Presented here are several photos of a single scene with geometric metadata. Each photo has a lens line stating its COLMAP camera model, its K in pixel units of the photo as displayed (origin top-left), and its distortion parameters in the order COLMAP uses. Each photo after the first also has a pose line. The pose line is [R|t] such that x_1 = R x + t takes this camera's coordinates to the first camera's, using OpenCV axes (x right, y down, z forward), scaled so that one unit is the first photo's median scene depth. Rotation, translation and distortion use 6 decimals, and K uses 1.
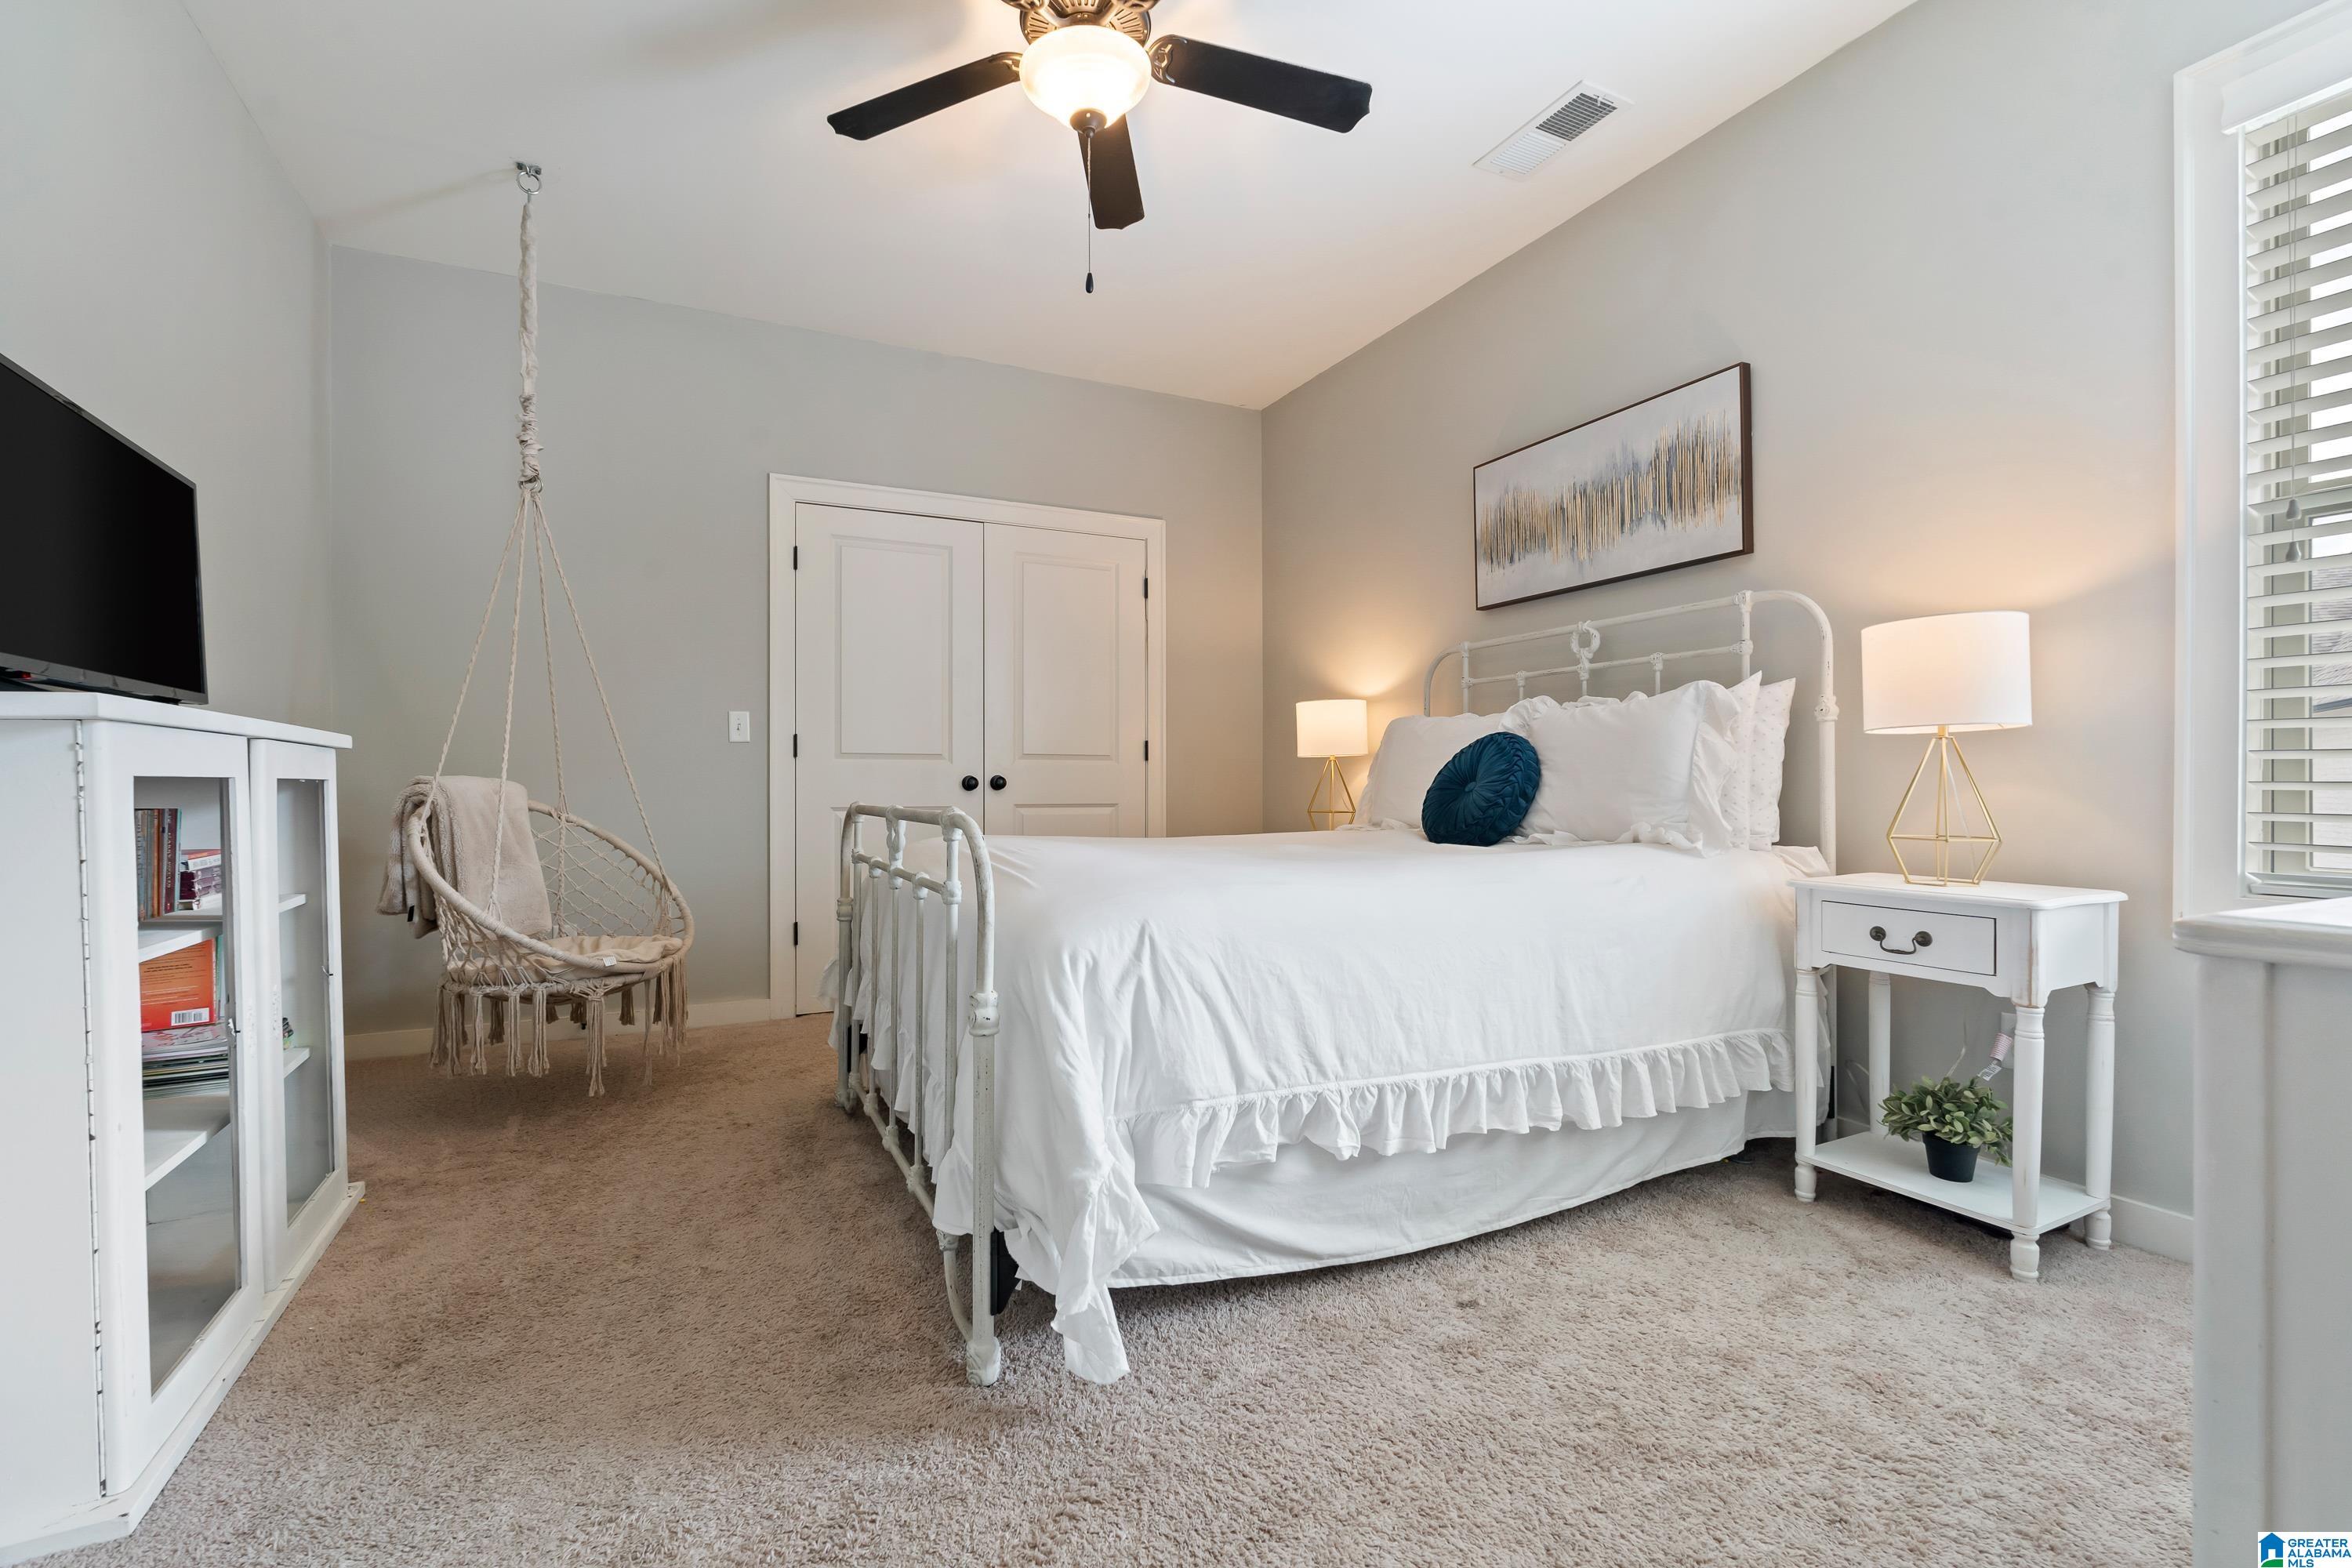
lens RADIAL K [[1063.0, 0, 1187.3], [0, 1063.0, 783.2], [0, 0, 1]] dist [-0.000678, -0.000651]
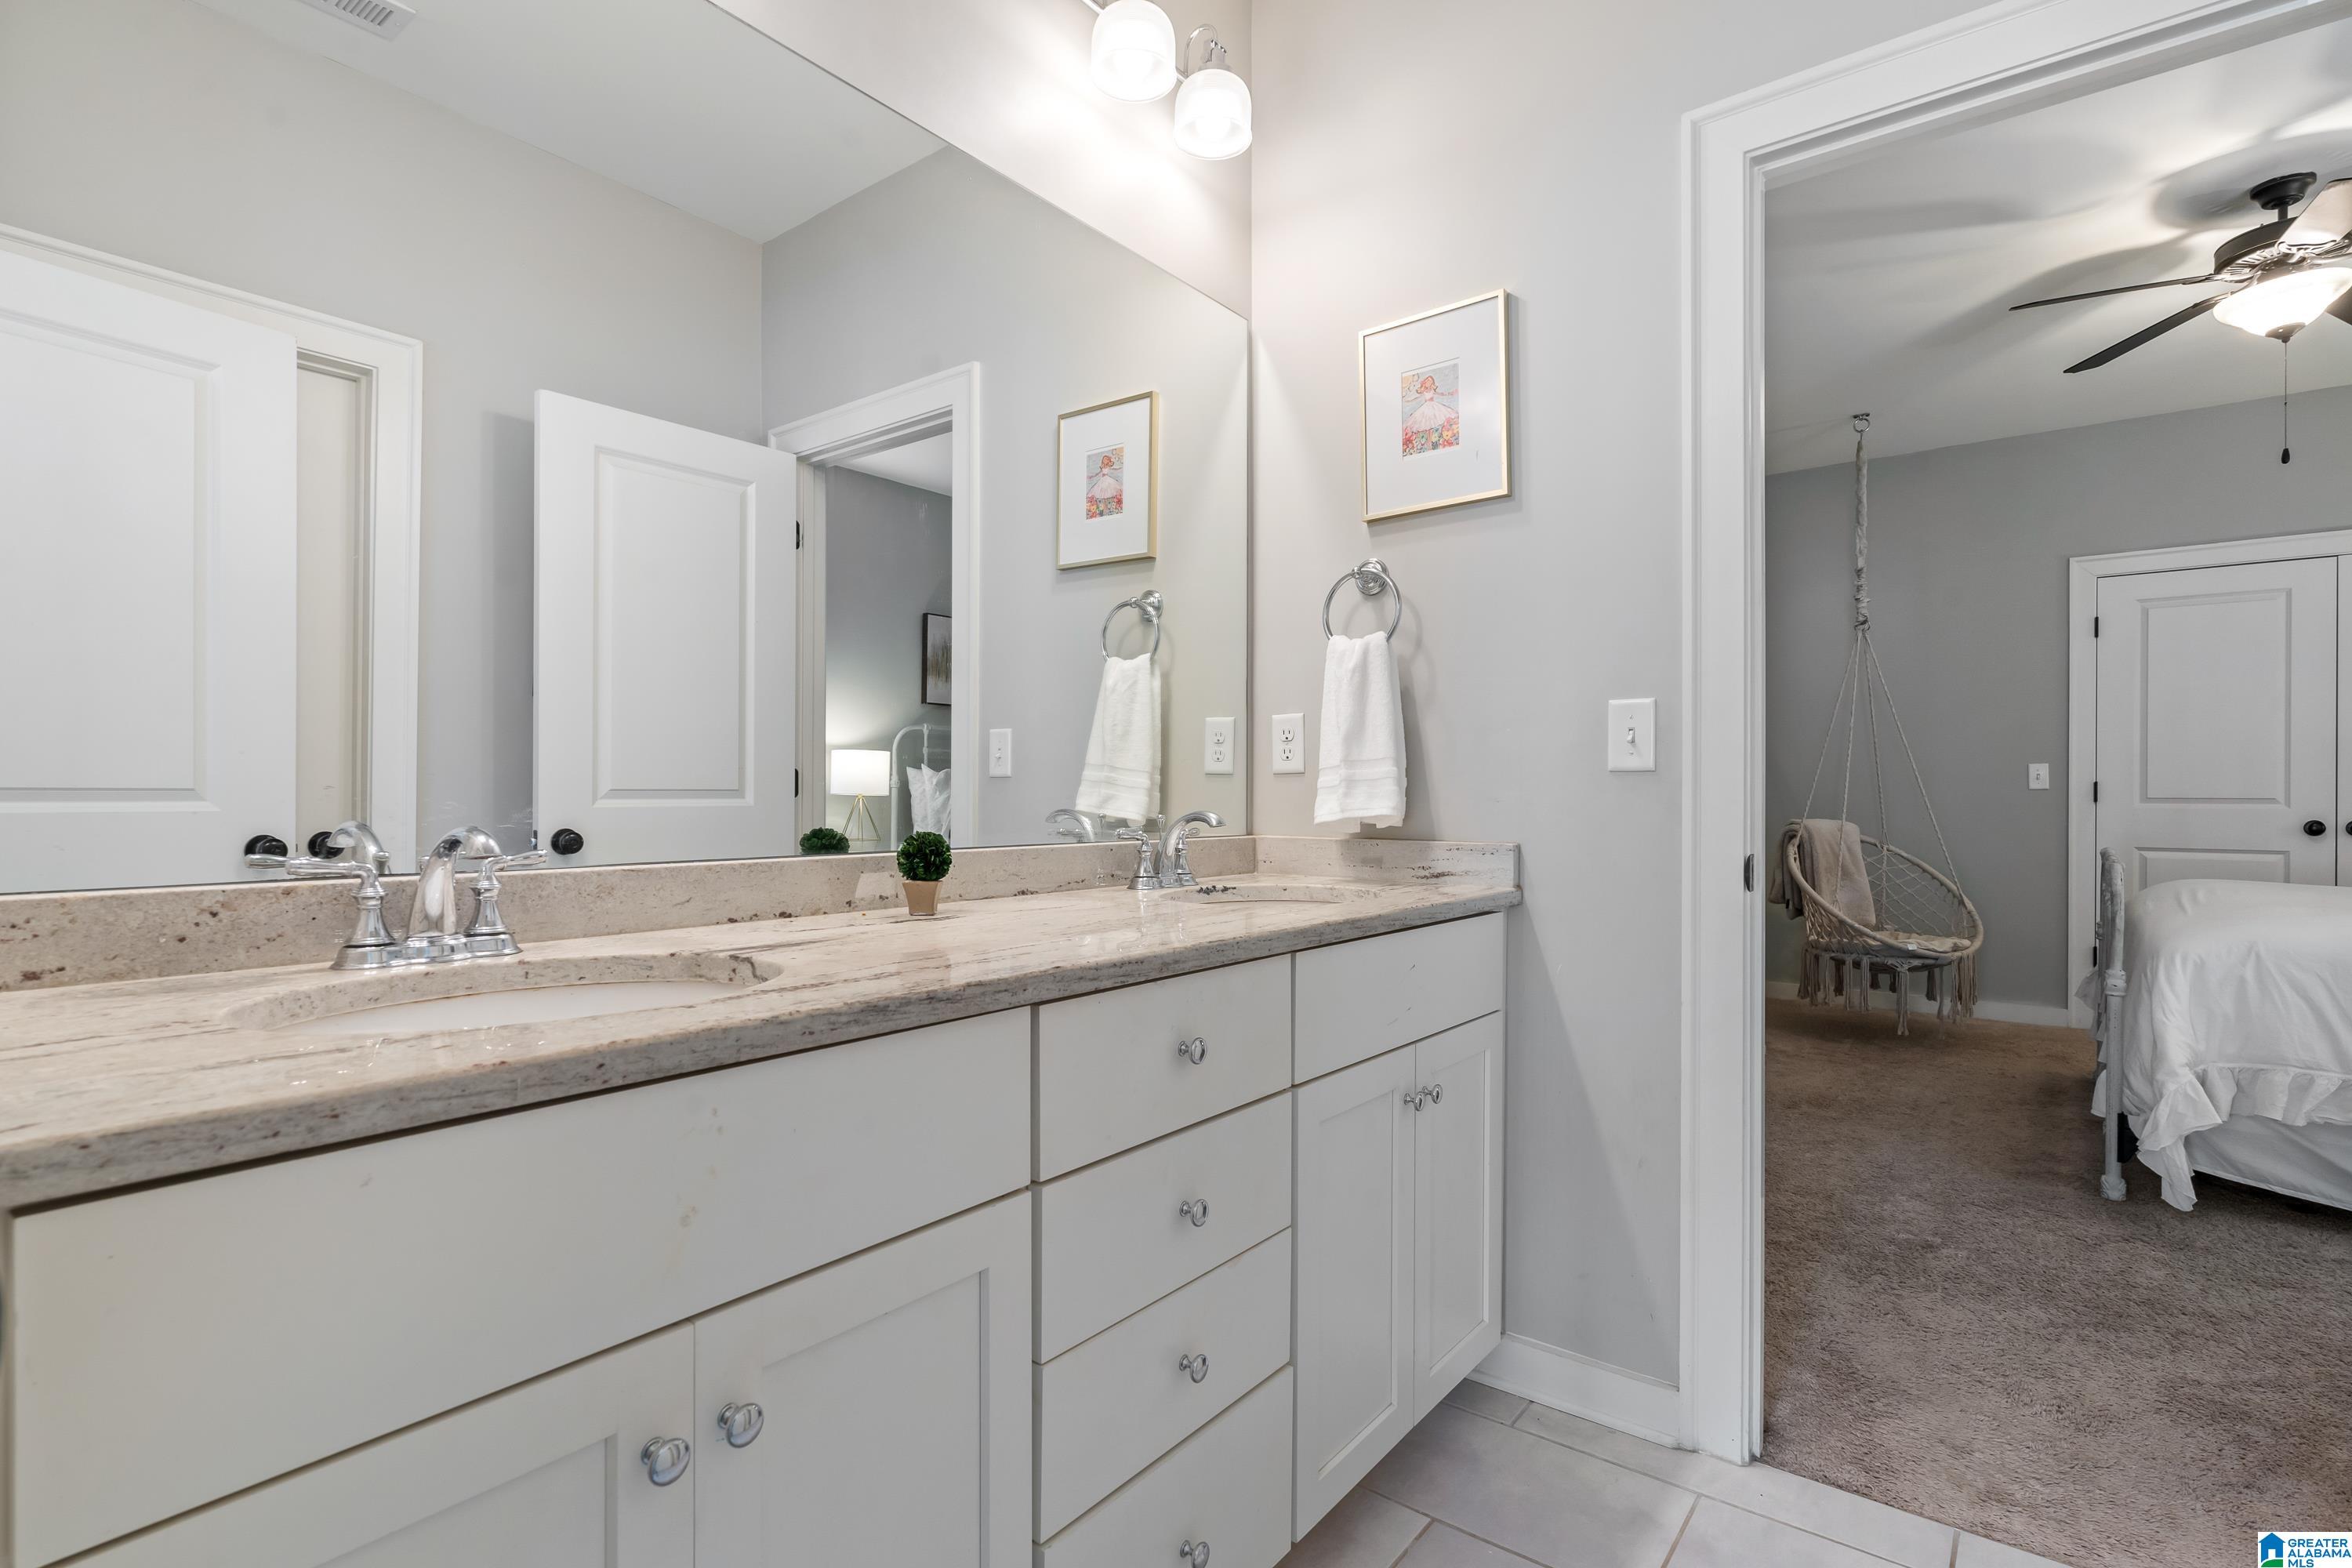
lens RADIAL K [[1101.7, 0, 1184.1], [0, 1101.7, 788.9], [0, 0, 1]] dist [-0.004466, 0.000729]
pose [[0.436704, -0.001532, -0.899604, 0.387887], [-0.007206, 0.999961, -0.005202, -0.037775], [0.899576, 0.008754, 0.436676, -0.578096]]
